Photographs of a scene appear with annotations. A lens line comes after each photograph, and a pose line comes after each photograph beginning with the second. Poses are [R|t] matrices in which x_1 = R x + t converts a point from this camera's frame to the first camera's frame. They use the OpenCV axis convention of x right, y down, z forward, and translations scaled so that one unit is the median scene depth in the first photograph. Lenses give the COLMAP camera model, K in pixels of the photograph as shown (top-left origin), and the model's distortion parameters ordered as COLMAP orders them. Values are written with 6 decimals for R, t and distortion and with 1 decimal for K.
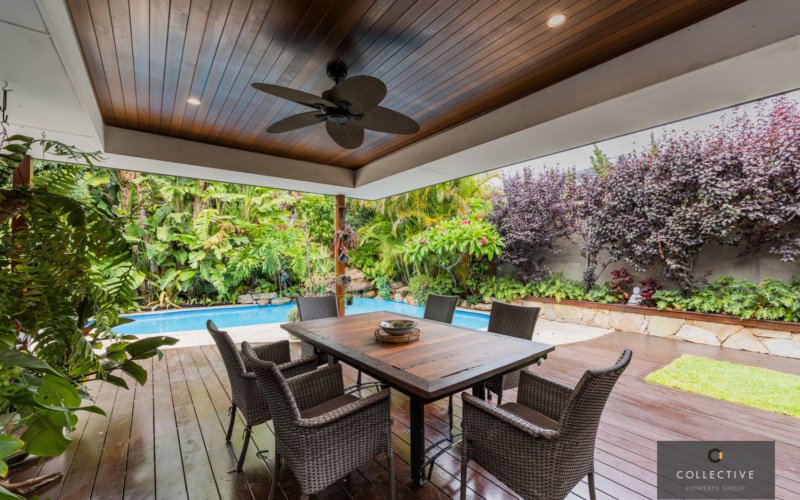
lens RADIAL K [[325.9, 0, 404.3], [0, 325.9, 252.4], [0, 0, 1]] dist [0.001621, -0.000381]
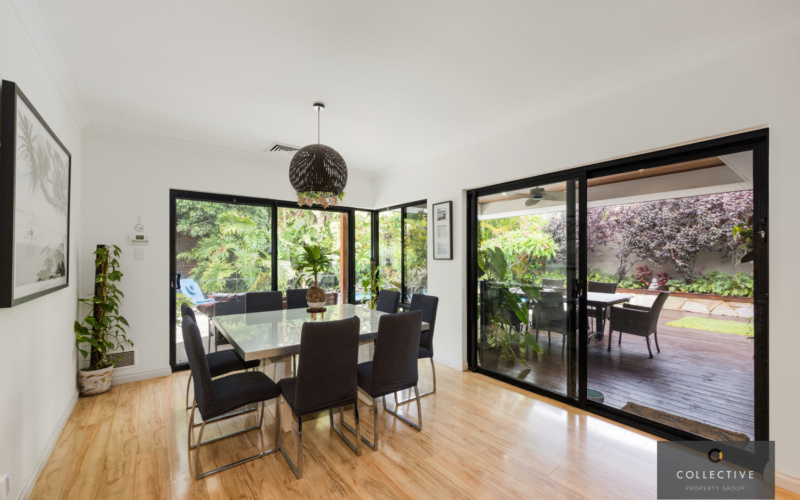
lens RADIAL K [[325.9, 0, 395.5], [0, 325.9, 254.8], [0, 0, 1]] dist [0.001621, -0.000381]
pose [[0.999892, 0.000830, -0.014681, -0.541511], [-0.000672, 0.999942, 0.010780, -0.019029], [0.014689, -0.010769, 0.999834, -0.611476]]
